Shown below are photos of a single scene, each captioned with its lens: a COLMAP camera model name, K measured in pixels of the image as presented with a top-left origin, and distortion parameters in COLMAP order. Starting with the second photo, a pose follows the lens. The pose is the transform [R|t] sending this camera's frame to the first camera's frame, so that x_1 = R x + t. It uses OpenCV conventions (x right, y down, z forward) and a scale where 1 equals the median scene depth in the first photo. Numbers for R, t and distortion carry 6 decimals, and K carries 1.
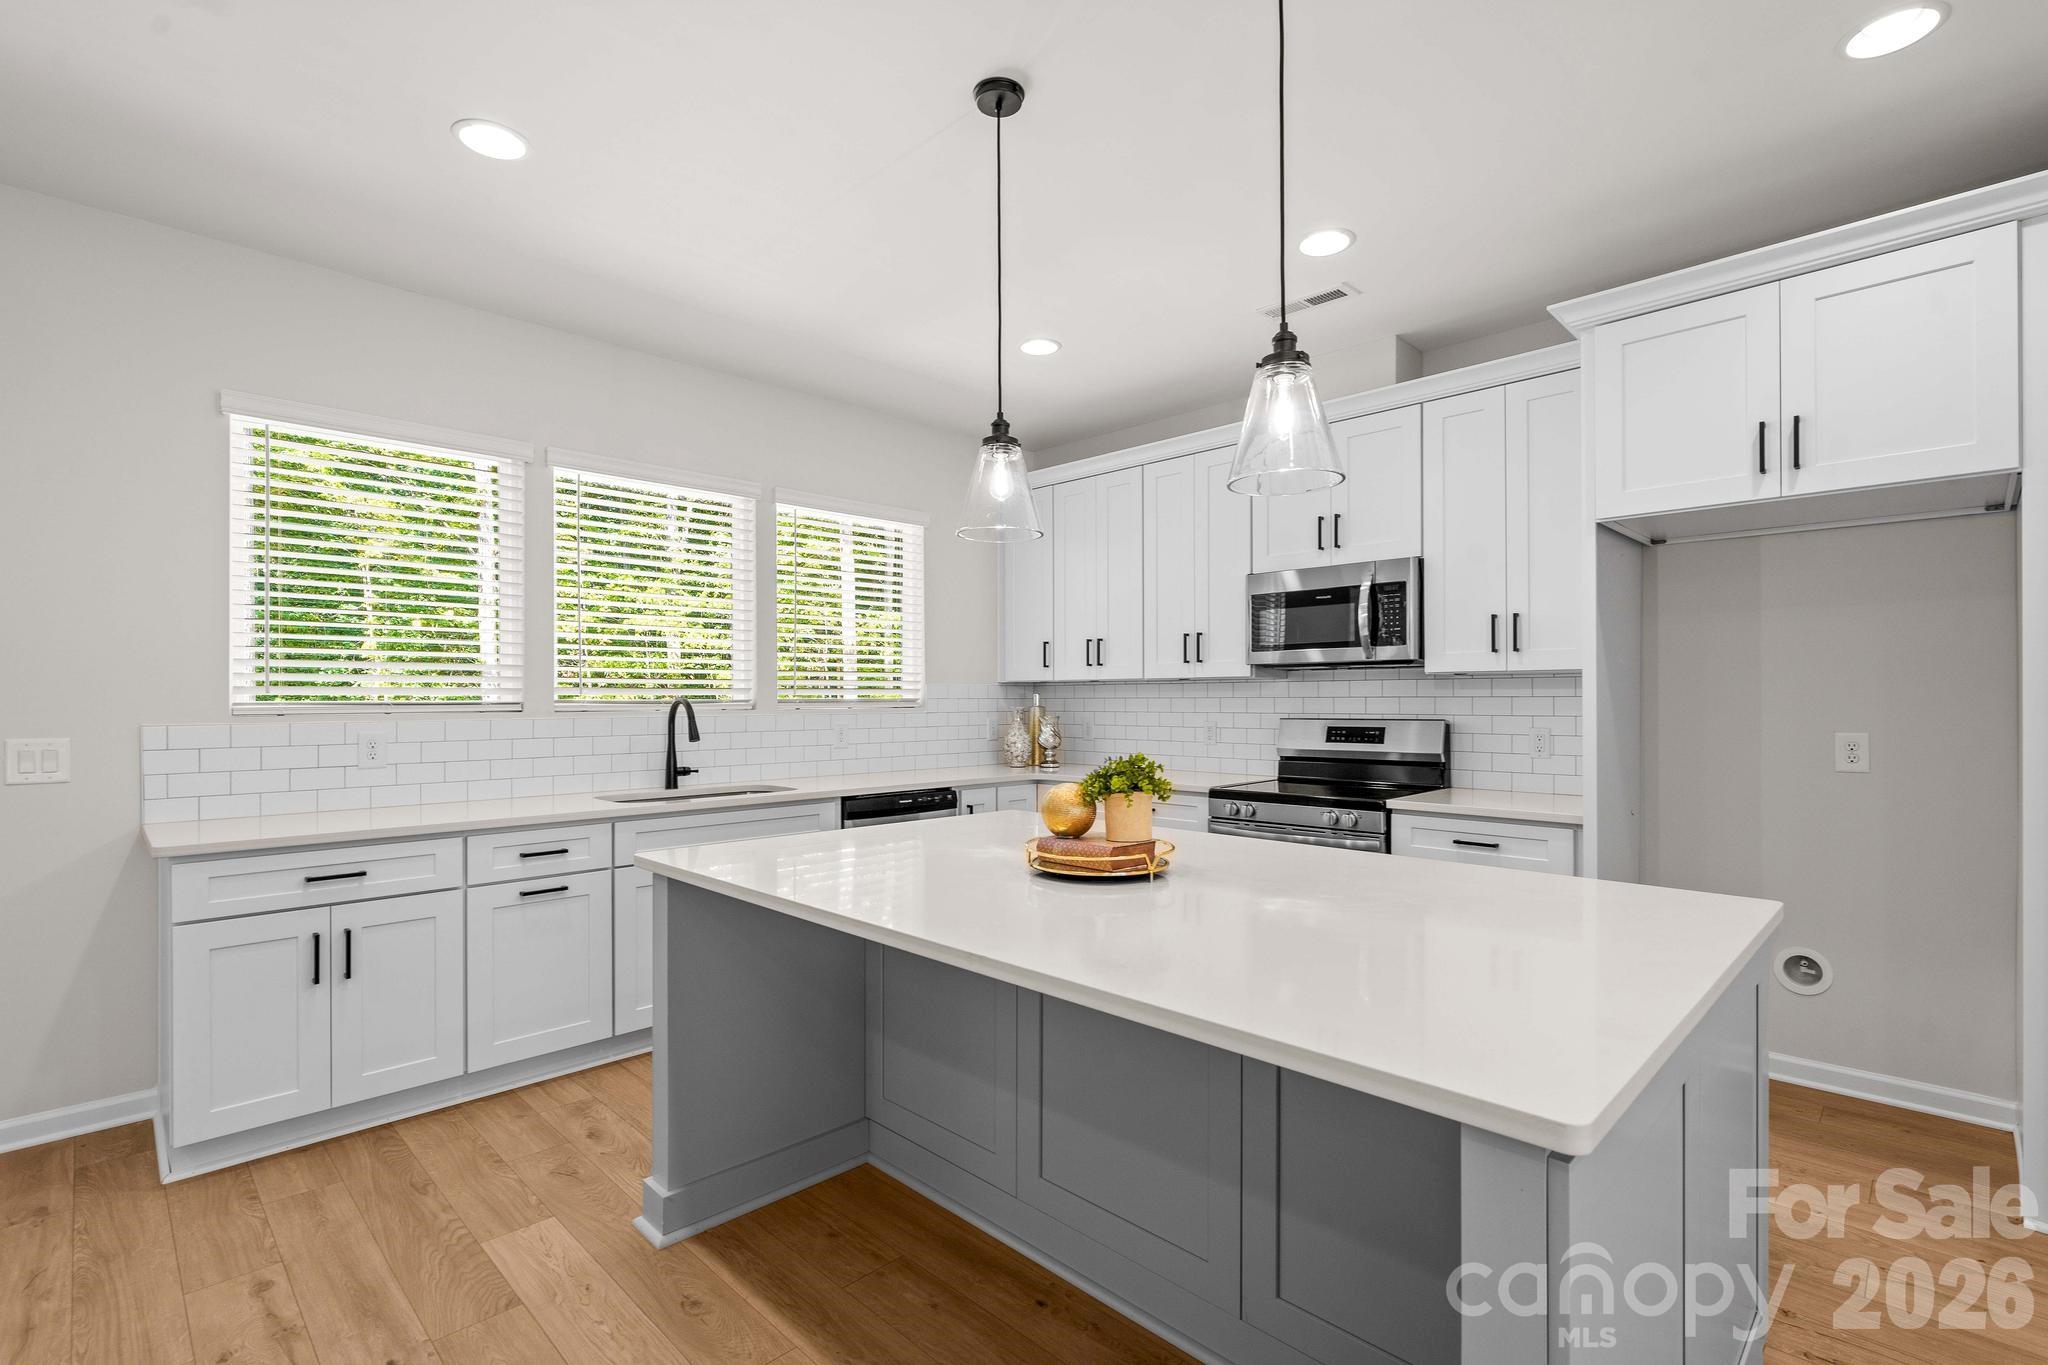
lens RADIAL K [[939.8, 0, 1021.9], [0, 939.8, 696.2], [0, 0, 1]] dist [0.000454, -0.000278]
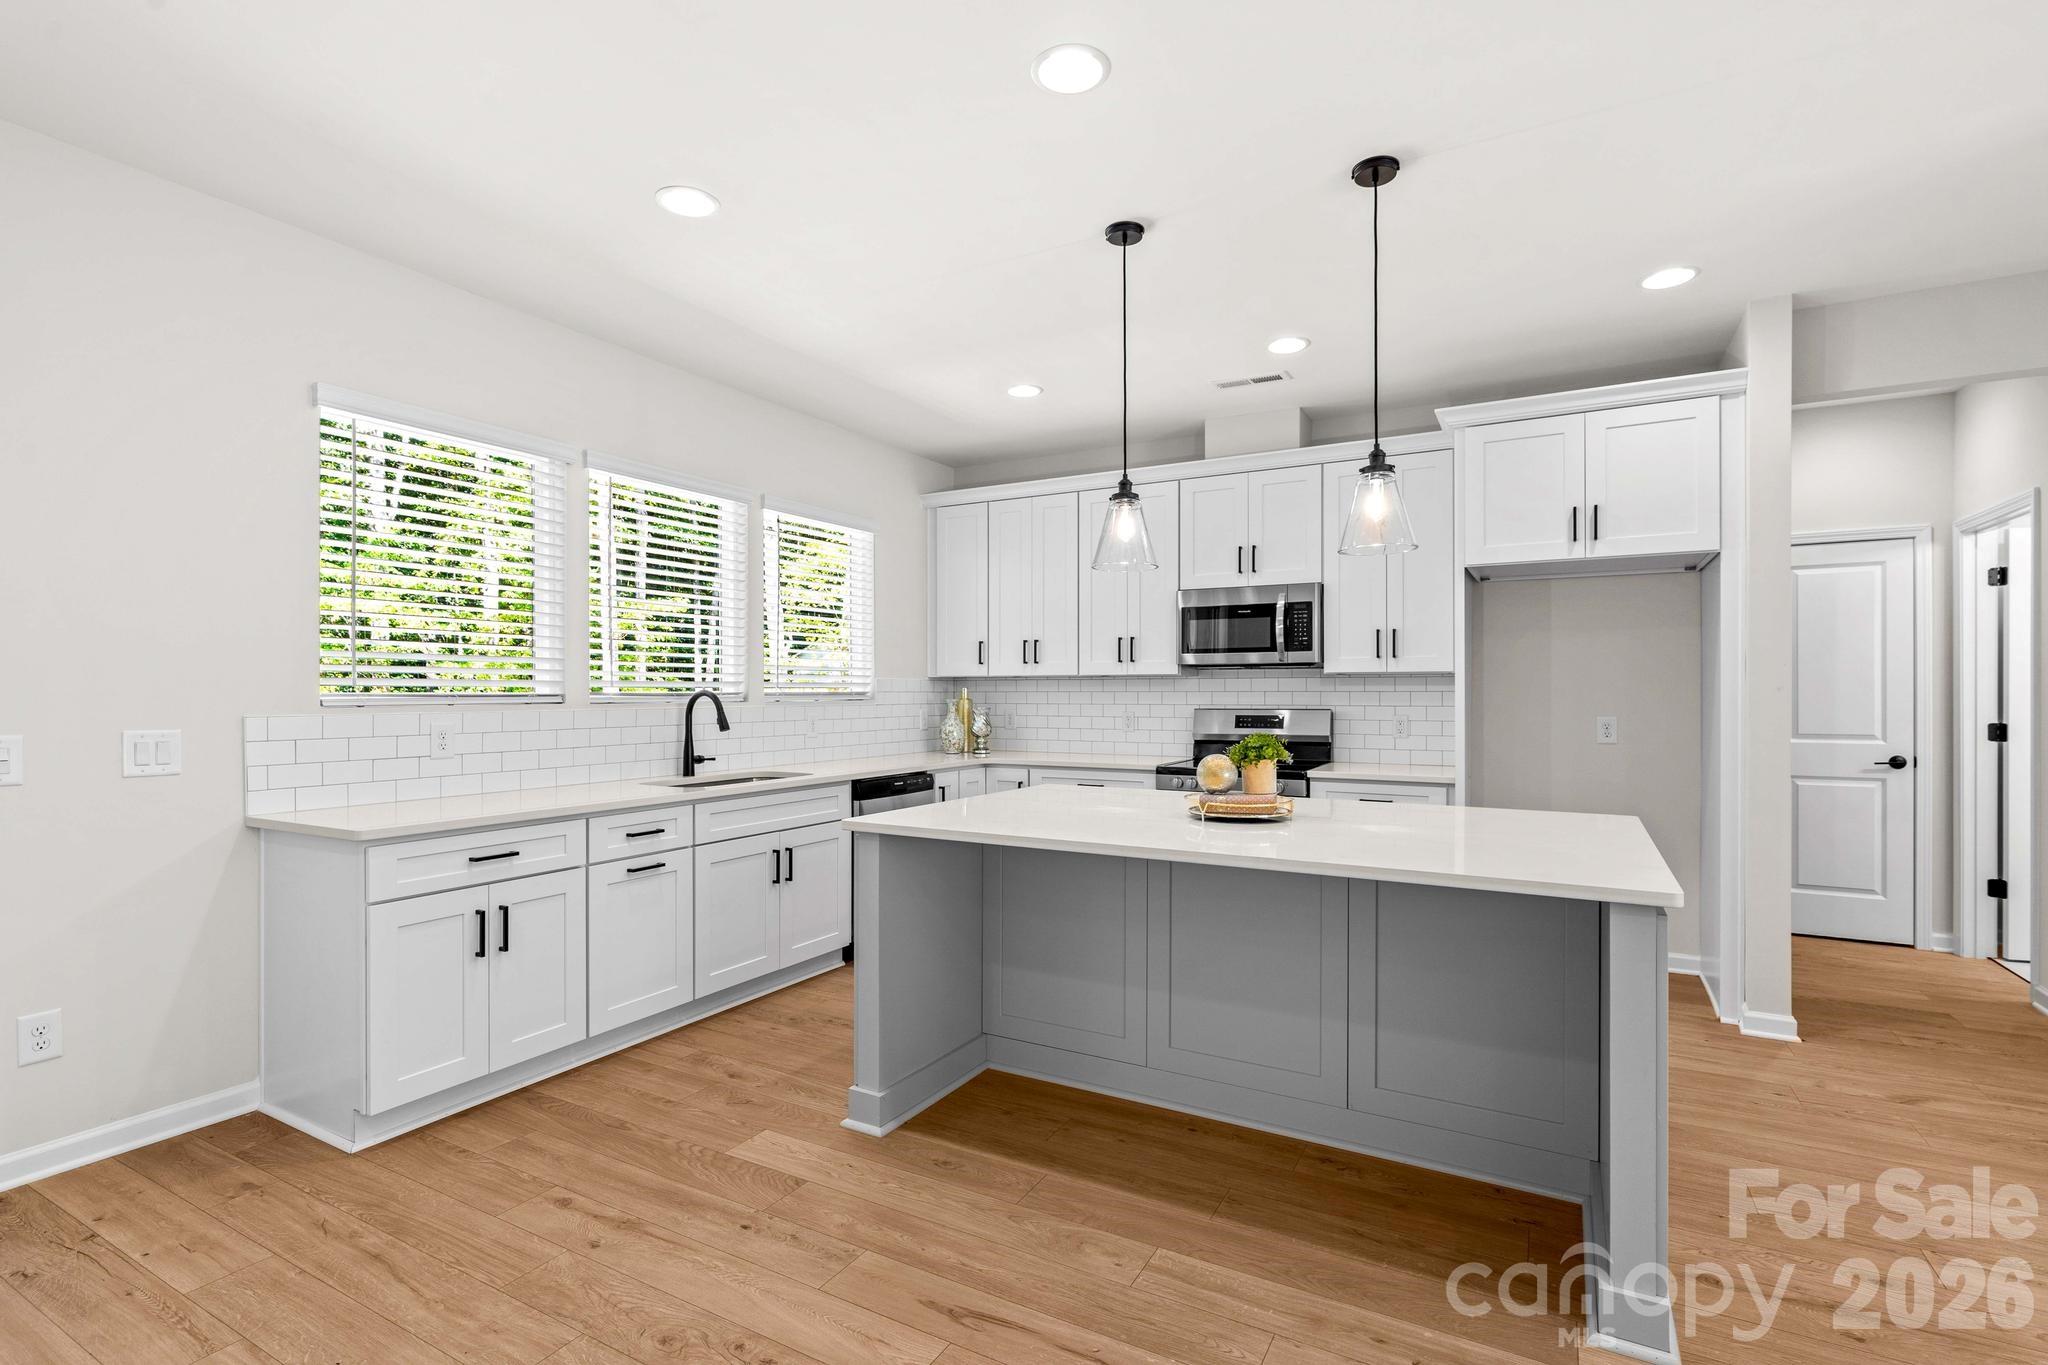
lens RADIAL K [[957.7, 0, 1022.8], [0, 957.7, 691.0], [0, 0, 1]] dist [-0.001480, 0.000551]
pose [[0.962600, 0.002756, 0.270914, -0.333742], [-0.003055, 0.999995, 0.000682, 0.000518], [-0.270910, -0.001484, 0.962603, -0.158164]]
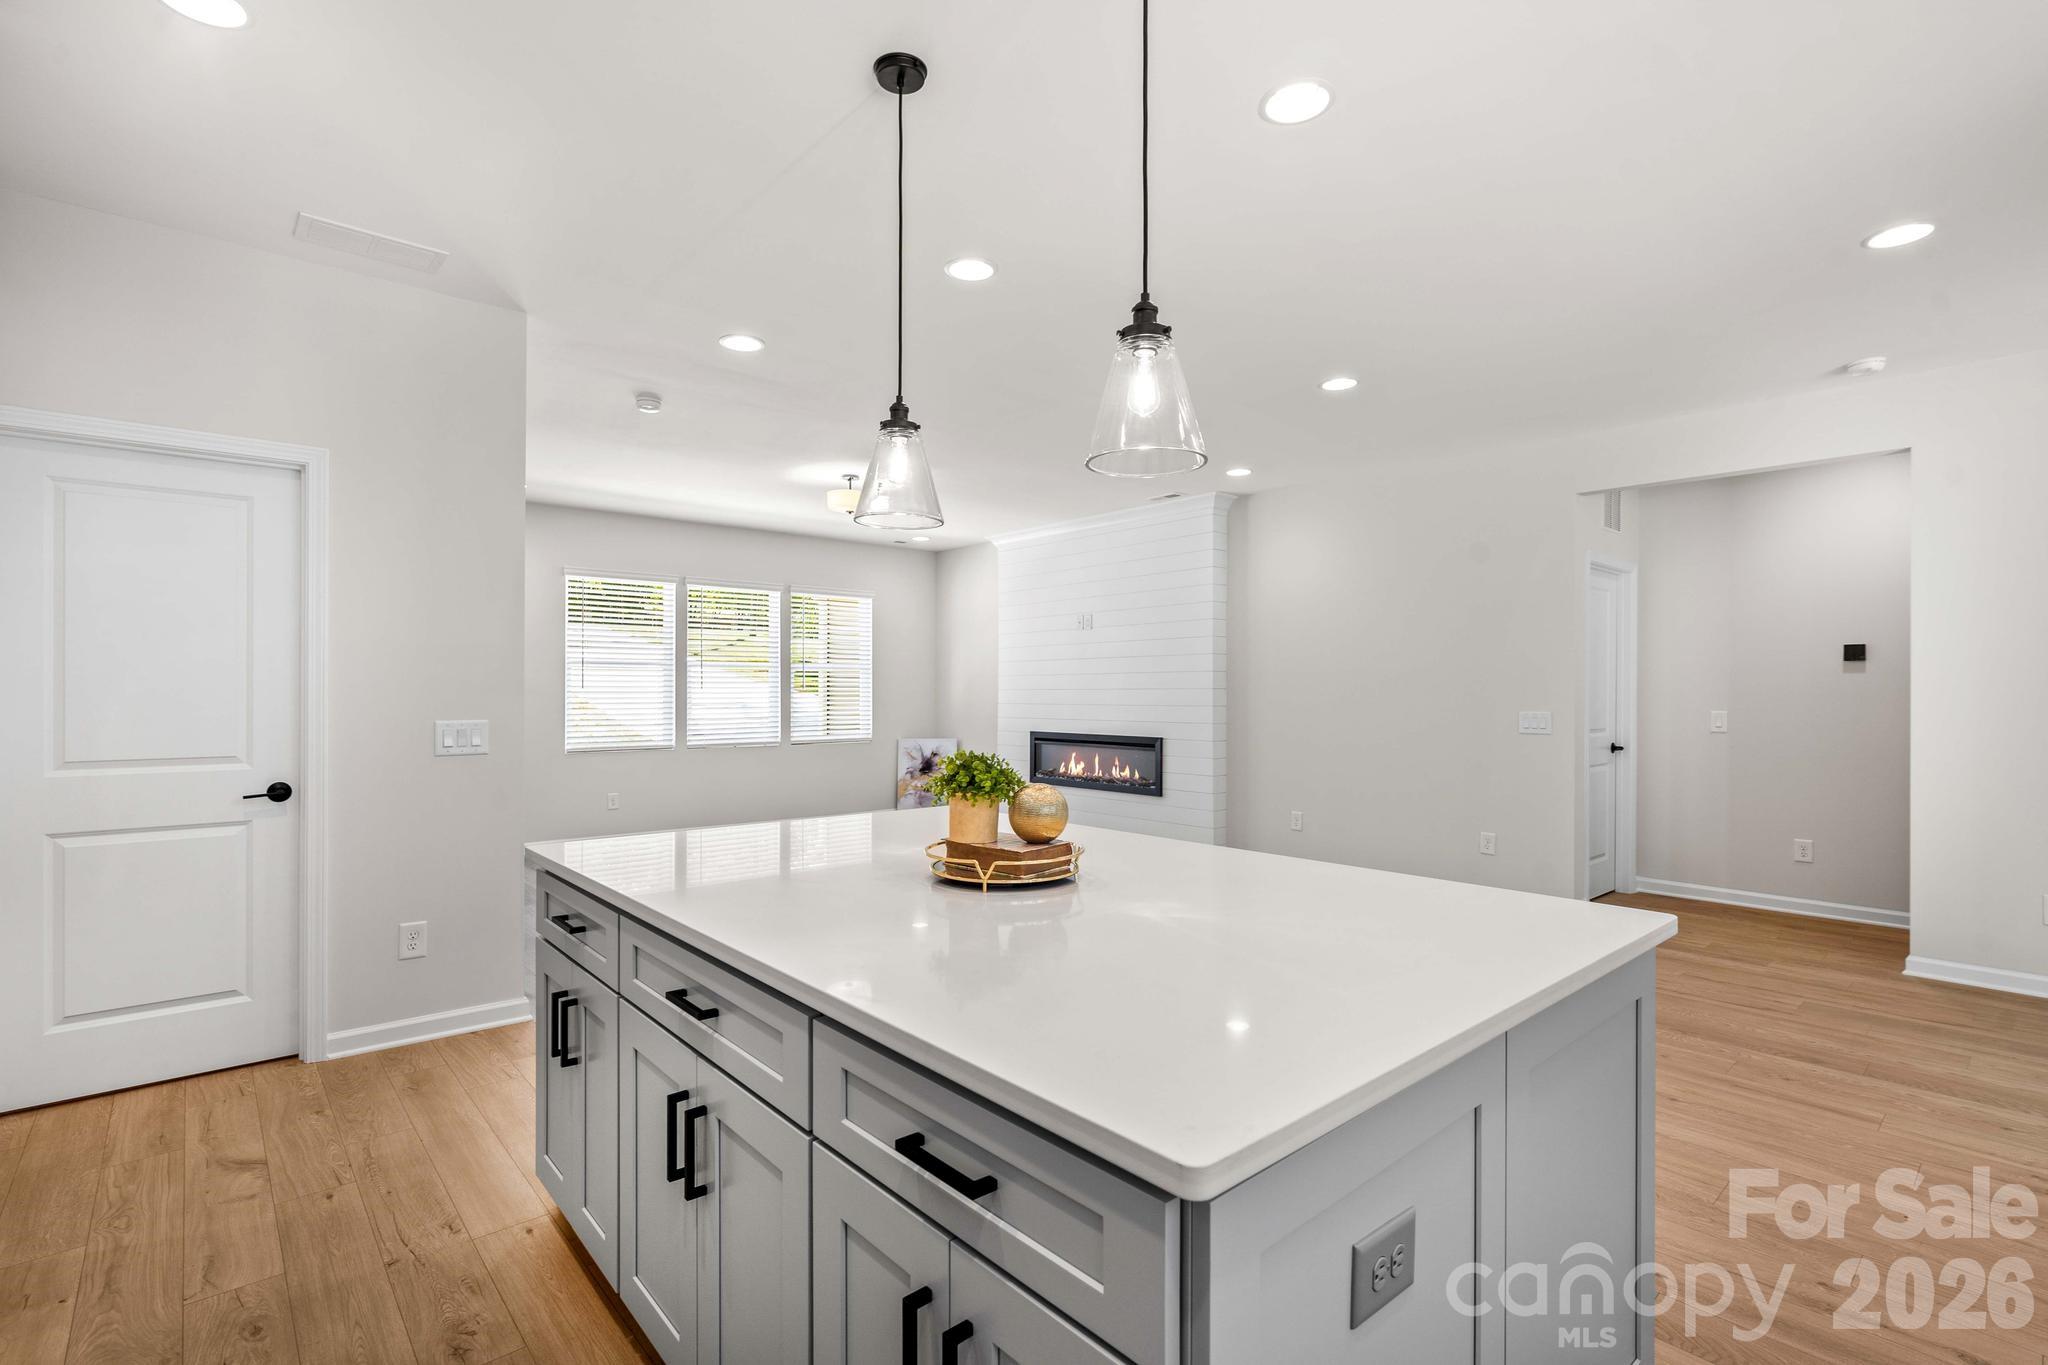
lens RADIAL K [[937.2, 0, 1024.0], [0, 937.2, 682.5], [0, 0, 1]] dist [-0.018056, 0.000147]
pose [[-0.997936, 0.001525, 0.064201, 0.009569], [0.000846, 0.999944, -0.010591, 0.001607], [-0.064214, -0.010515, -0.997881, 1.087602]]
